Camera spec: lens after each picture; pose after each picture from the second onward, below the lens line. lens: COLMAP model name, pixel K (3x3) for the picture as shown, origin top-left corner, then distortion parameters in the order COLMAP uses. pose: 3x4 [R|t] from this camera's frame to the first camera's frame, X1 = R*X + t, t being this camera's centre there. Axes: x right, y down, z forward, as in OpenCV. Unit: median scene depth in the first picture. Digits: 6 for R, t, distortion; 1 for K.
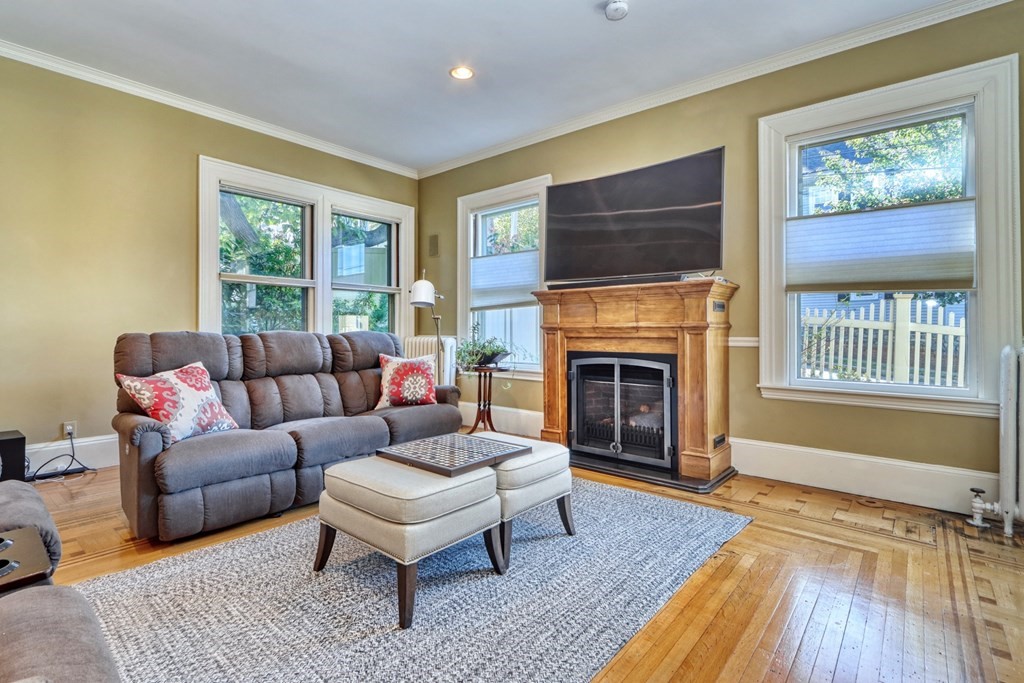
lens RADIAL K [[488.8, 0, 512.8], [0, 488.8, 338.9], [0, 0, 1]] dist [0.001655, 0.000589]
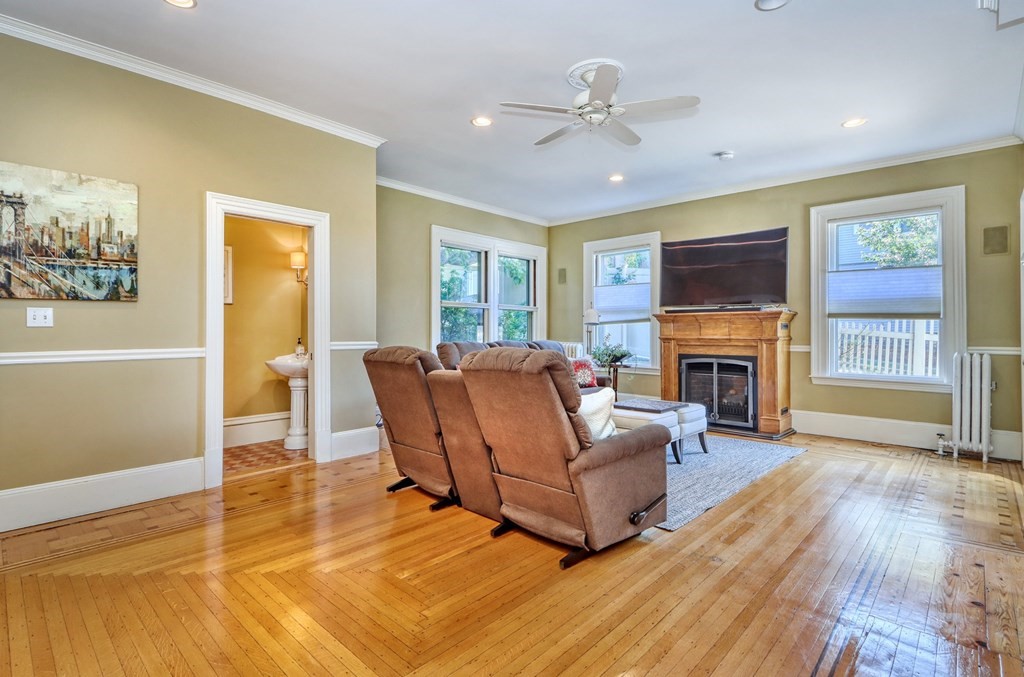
lens RADIAL K [[500.2, 0, 512.0], [0, 500.2, 338.5], [0, 0, 1]] dist [-0.000261, -0.000555]
pose [[0.998042, 0.002915, -0.062475, -0.332562], [-0.003227, 0.999983, -0.004901, -0.014454], [0.062460, 0.005093, 0.998034, -0.625044]]
